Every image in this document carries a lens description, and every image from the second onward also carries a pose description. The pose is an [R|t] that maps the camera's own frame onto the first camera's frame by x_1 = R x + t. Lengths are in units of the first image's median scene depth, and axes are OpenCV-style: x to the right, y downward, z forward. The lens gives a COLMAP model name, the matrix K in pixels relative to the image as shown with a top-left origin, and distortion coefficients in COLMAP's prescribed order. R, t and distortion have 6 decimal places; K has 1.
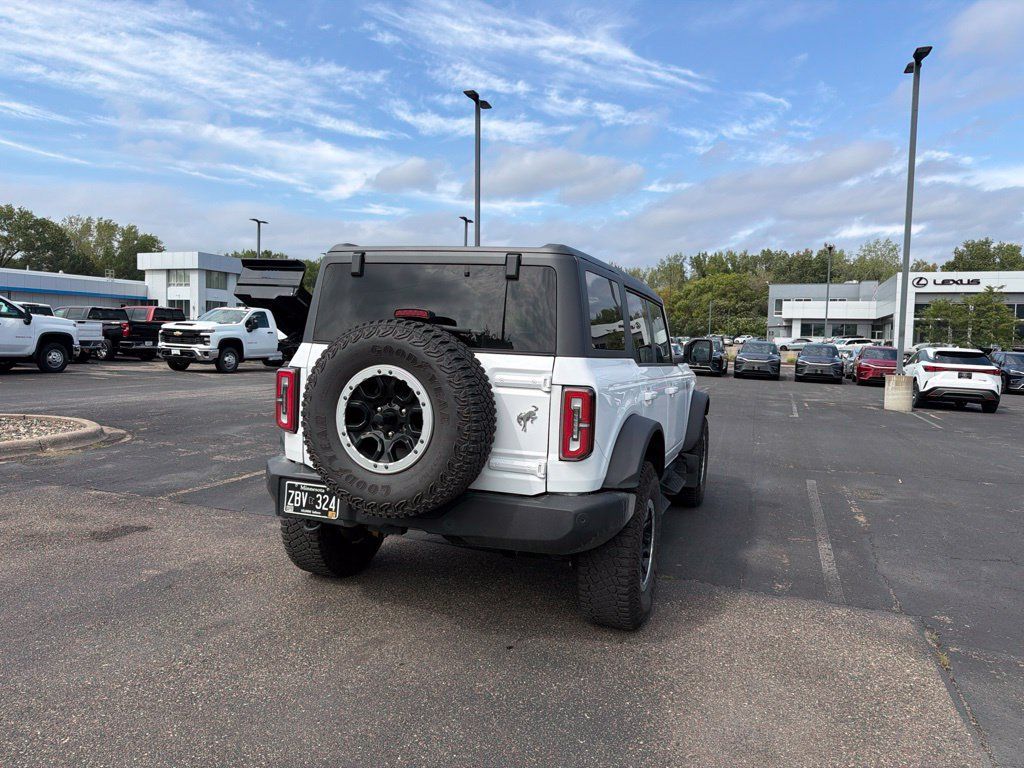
lens RADIAL K [[718.9, 0, 509.8], [0, 718.9, 377.8], [0, 0, 1]] dist [0.036324, -0.049848]
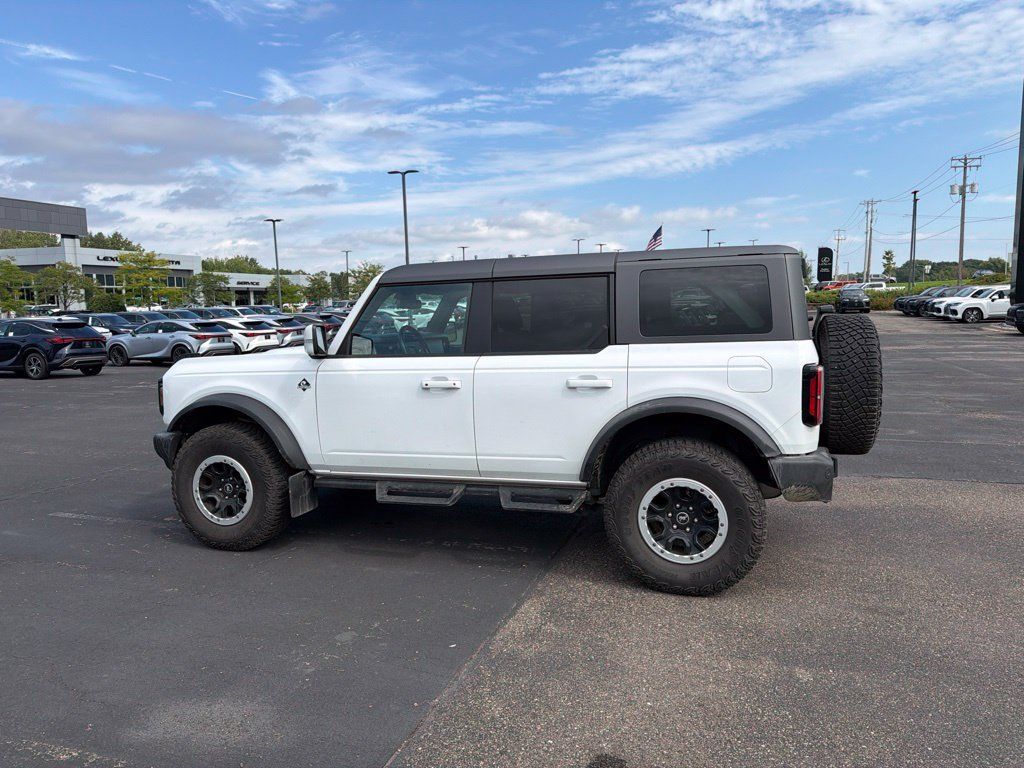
lens RADIAL K [[715.5, 0, 512.0], [0, 715.5, 384.0], [0, 0, 1]] dist [0.031479, -0.034617]
pose [[-0.045229, -0.135715, 0.989715, -1.365098], [0.068962, 0.987941, 0.138624, -0.169643], [-0.996593, 0.074522, -0.035324, 1.521238]]
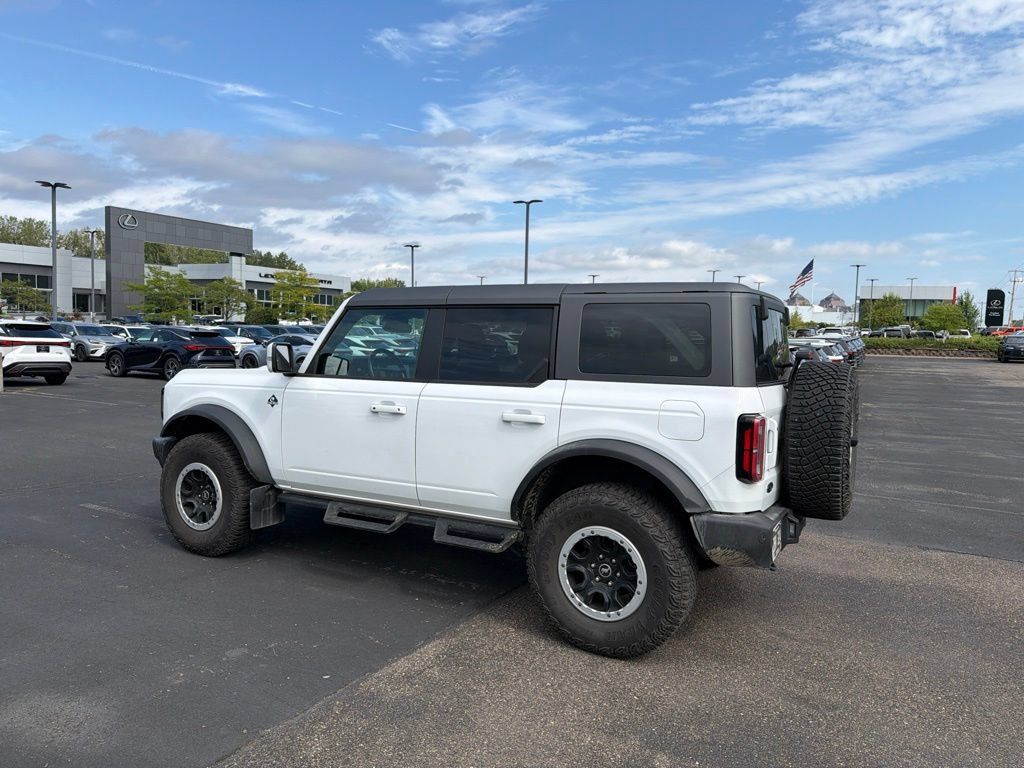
lens RADIAL K [[715.5, 0, 512.0], [0, 715.5, 384.0], [0, 0, 1]] dist [0.031479, -0.034617]
pose [[0.143755, -0.094975, 0.985045, -1.312891], [0.026007, 0.995403, 0.092179, -0.156846], [-0.989272, 0.012367, 0.145564, 1.212053]]
